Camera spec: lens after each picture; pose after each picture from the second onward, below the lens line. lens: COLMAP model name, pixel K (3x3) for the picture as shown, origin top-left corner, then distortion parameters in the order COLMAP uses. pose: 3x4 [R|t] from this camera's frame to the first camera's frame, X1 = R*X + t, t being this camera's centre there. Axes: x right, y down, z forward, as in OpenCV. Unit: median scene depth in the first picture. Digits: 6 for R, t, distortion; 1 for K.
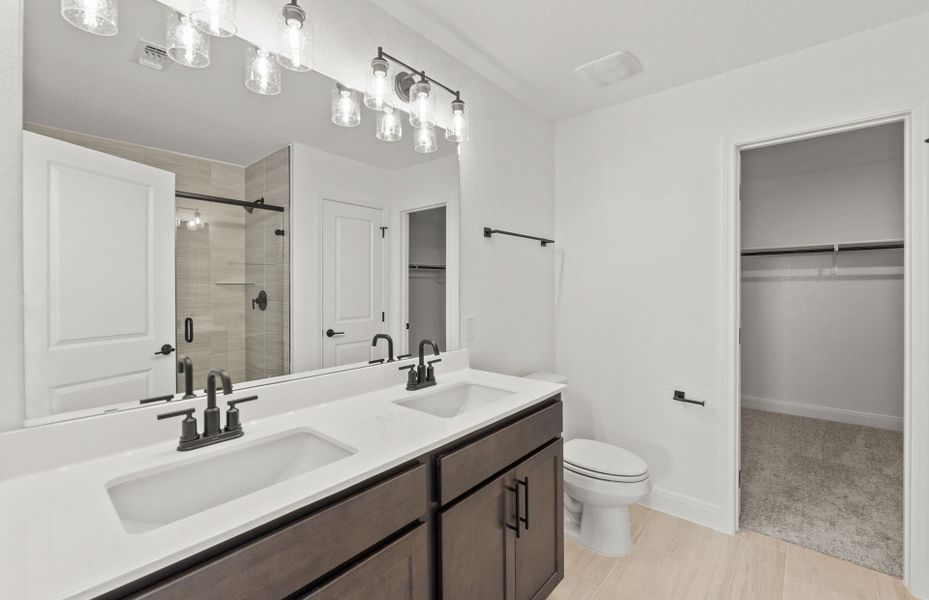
lens RADIAL K [[384.9, 0, 462.5], [0, 384.9, 303.3], [0, 0, 1]] dist [-0.044967, 0.000001]
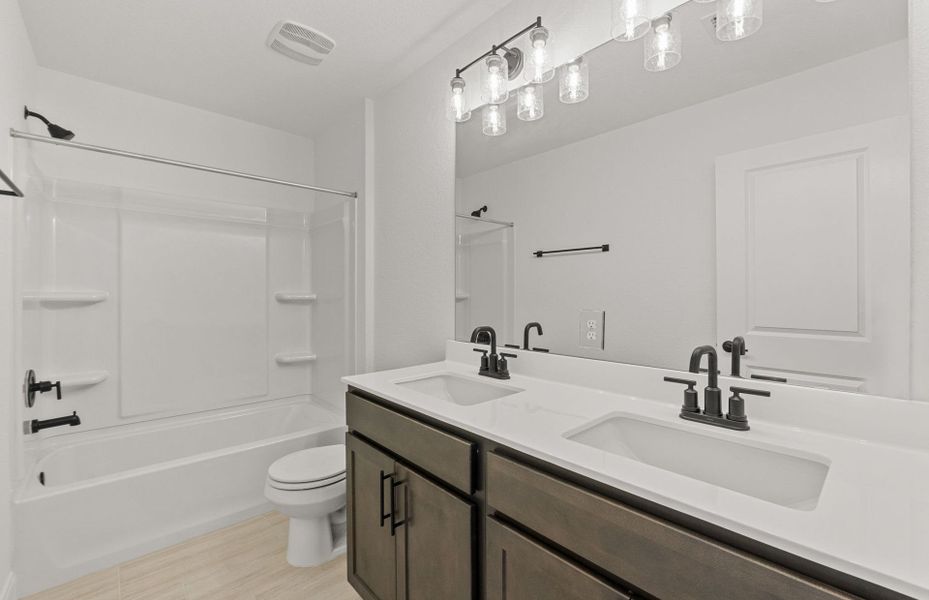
lens RADIAL K [[392.1, 0, 470.1], [0, 392.1, 290.6], [0, 0, 1]] dist [-0.003204, -0.000175]
pose [[-0.107540, 0.040595, -0.993372, 0.490771], [0.005358, 0.999175, 0.040252, -0.024023], [0.994186, -0.000994, -0.107669, 0.572295]]
